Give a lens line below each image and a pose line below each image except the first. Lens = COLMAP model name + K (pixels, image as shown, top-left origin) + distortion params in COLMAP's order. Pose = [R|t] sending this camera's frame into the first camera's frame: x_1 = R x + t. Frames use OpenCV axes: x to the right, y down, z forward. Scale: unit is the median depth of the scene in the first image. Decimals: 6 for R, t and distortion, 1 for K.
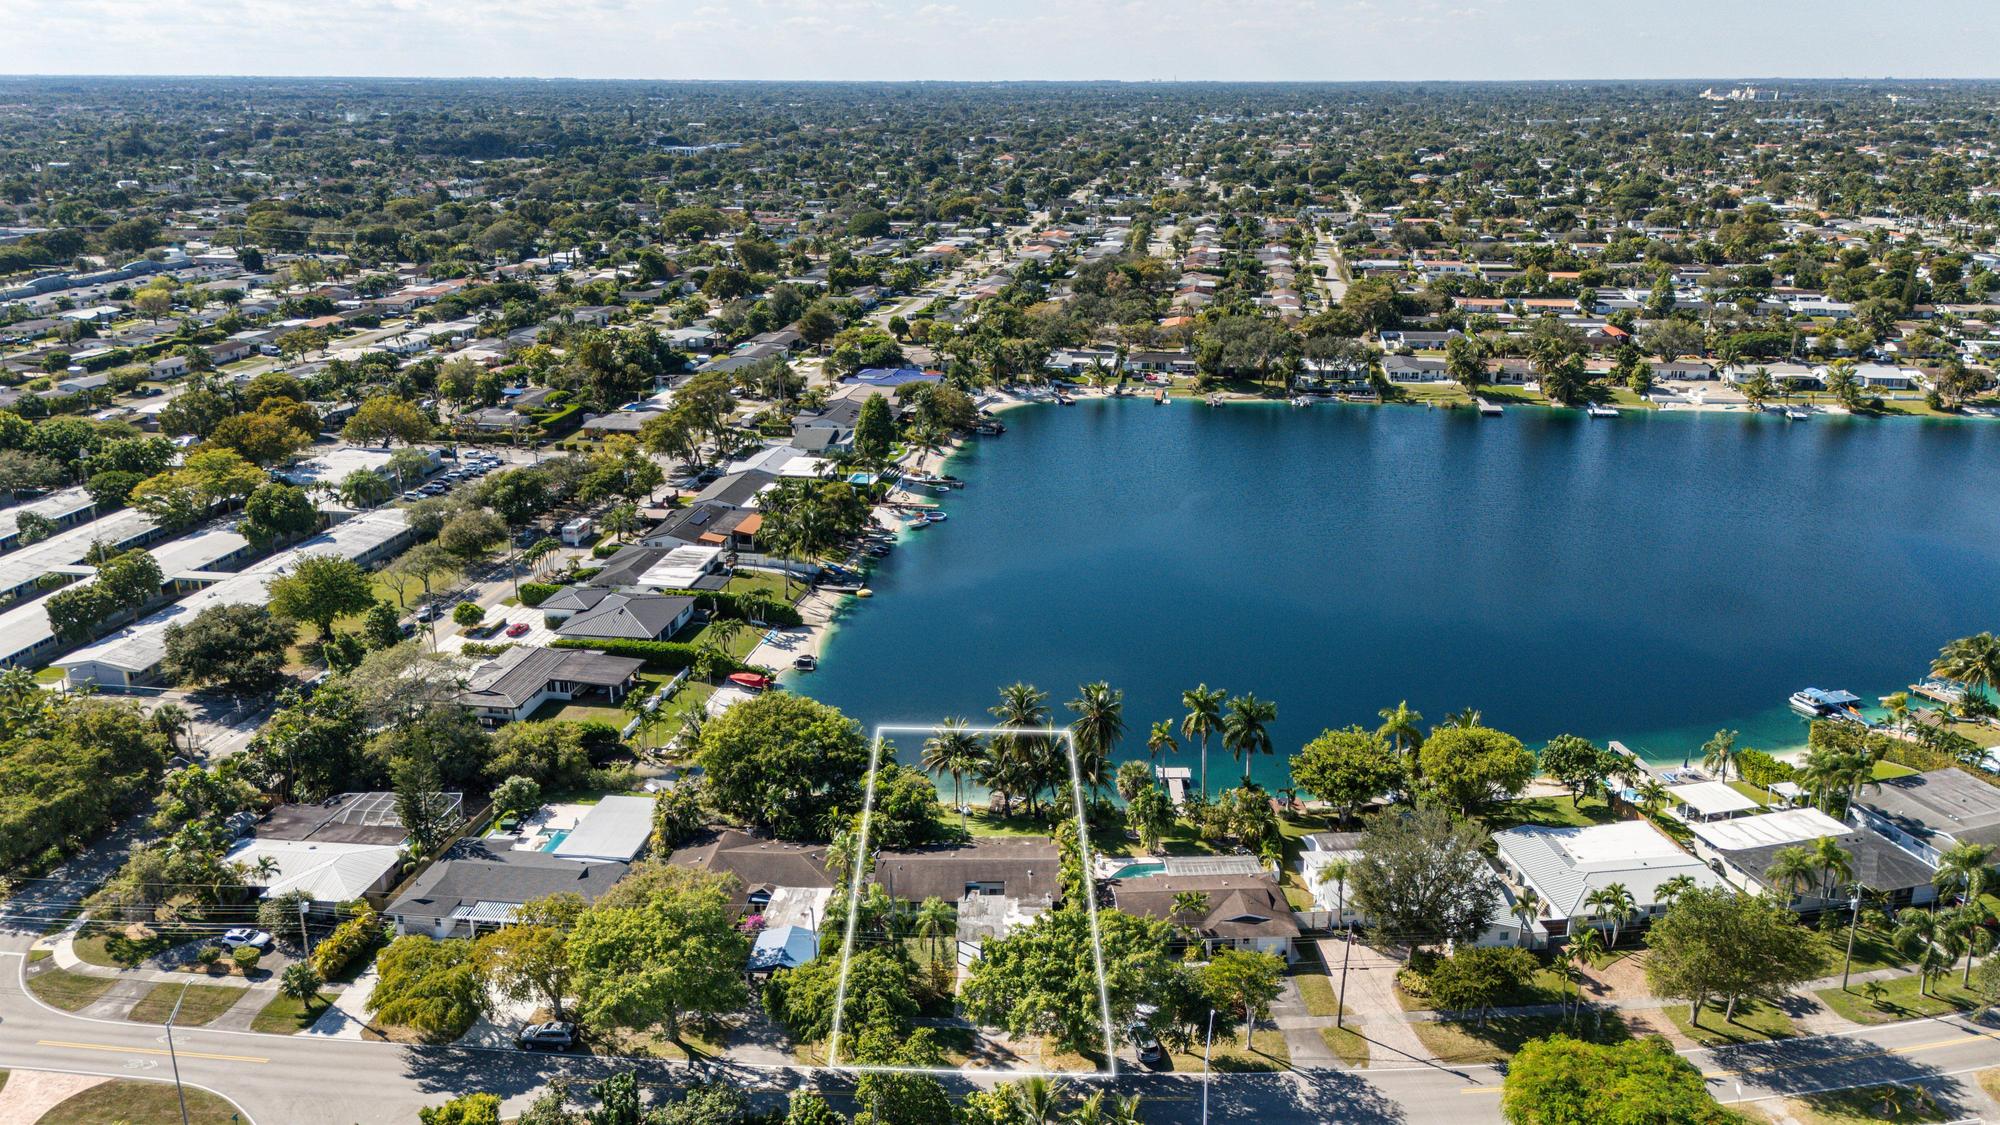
lens RADIAL K [[1491.9, 0, 998.4], [0, 1491.9, 475.9], [0, 0, 1]] dist [0.117010, -0.194460]
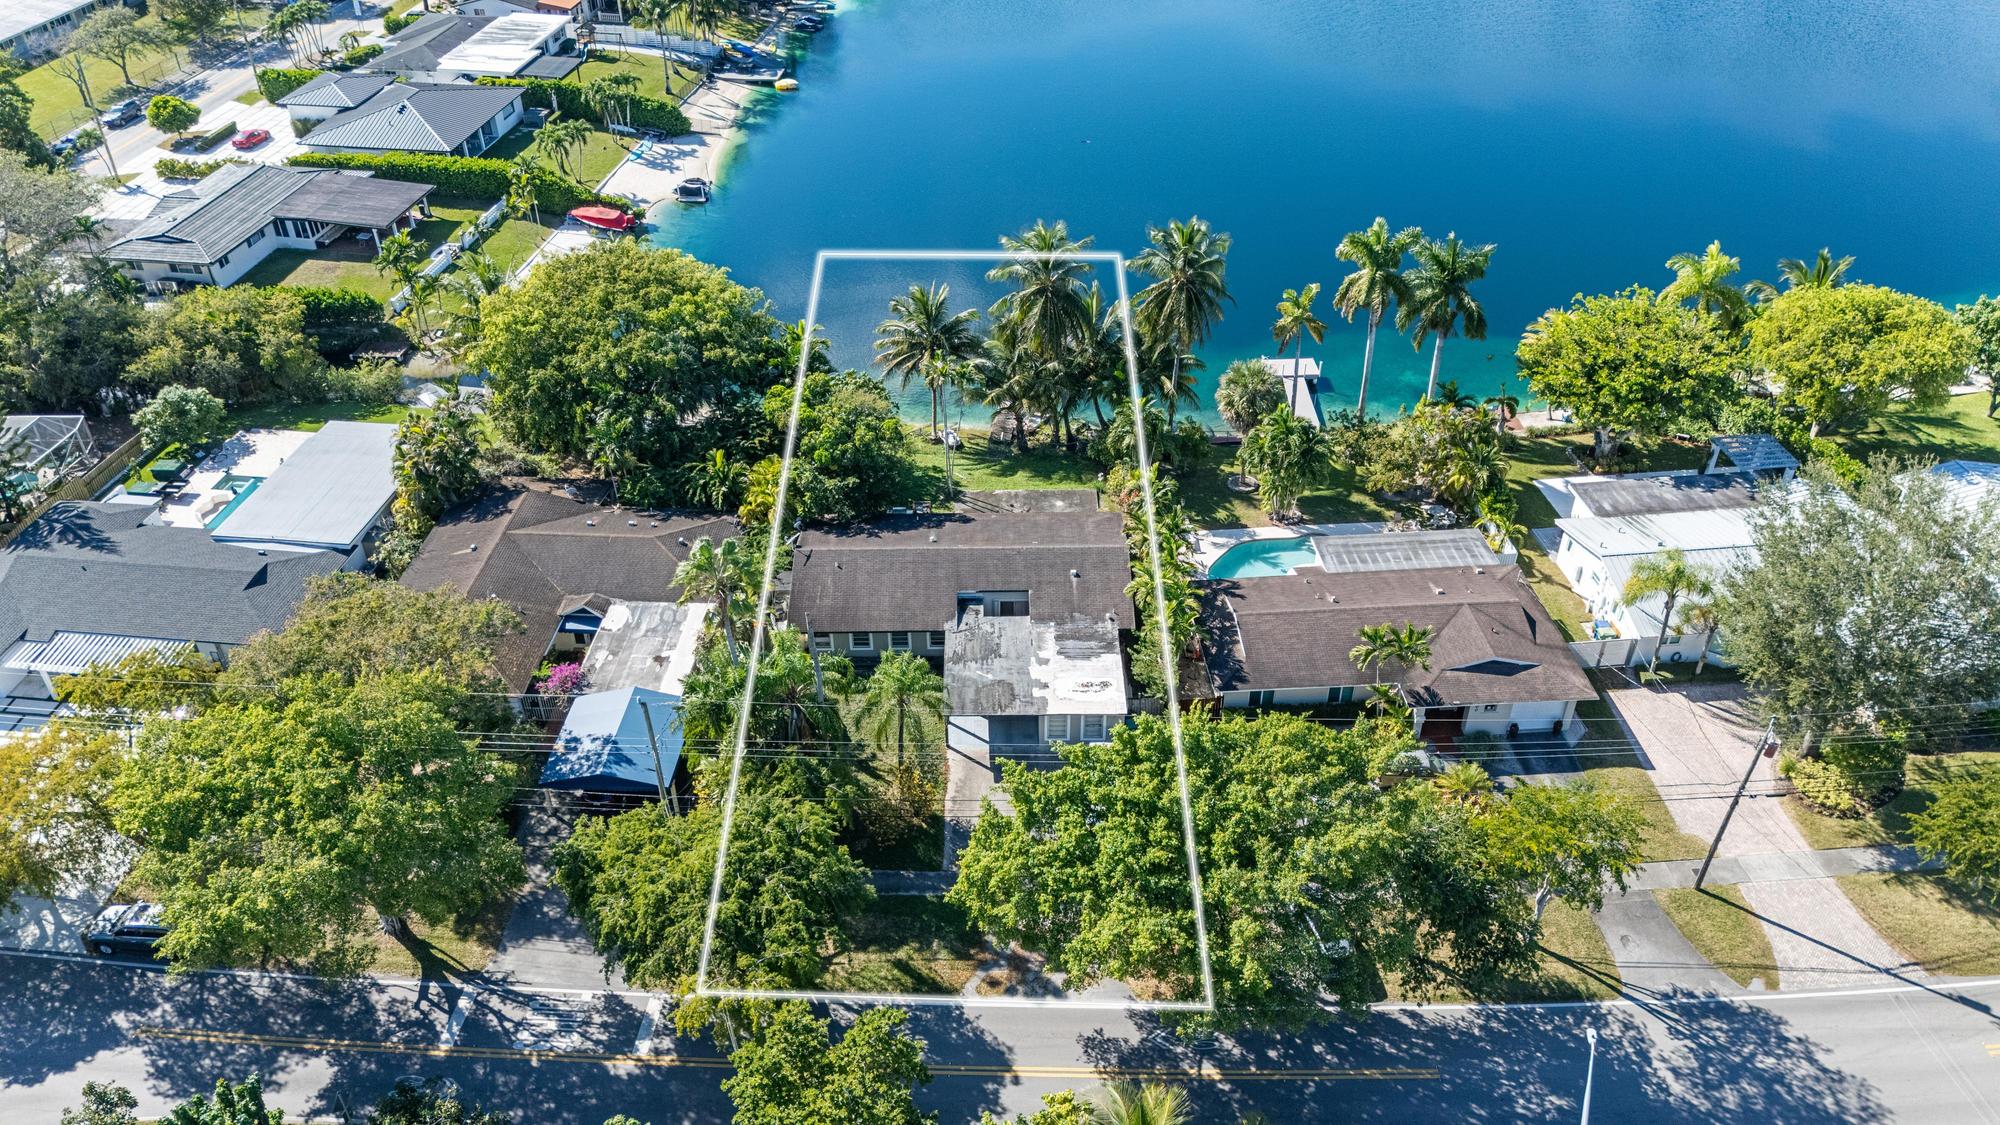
lens RADIAL K [[1518.9, 0, 975.5], [0, 1518.9, 556.2], [0, 0, 1]] dist [0.089222, -0.125402]
pose [[0.999932, -0.011084, 0.003604, -0.012098], [0.009140, 0.937598, 0.347602, 0.046809], [-0.007232, -0.347545, 0.937635, 0.344645]]
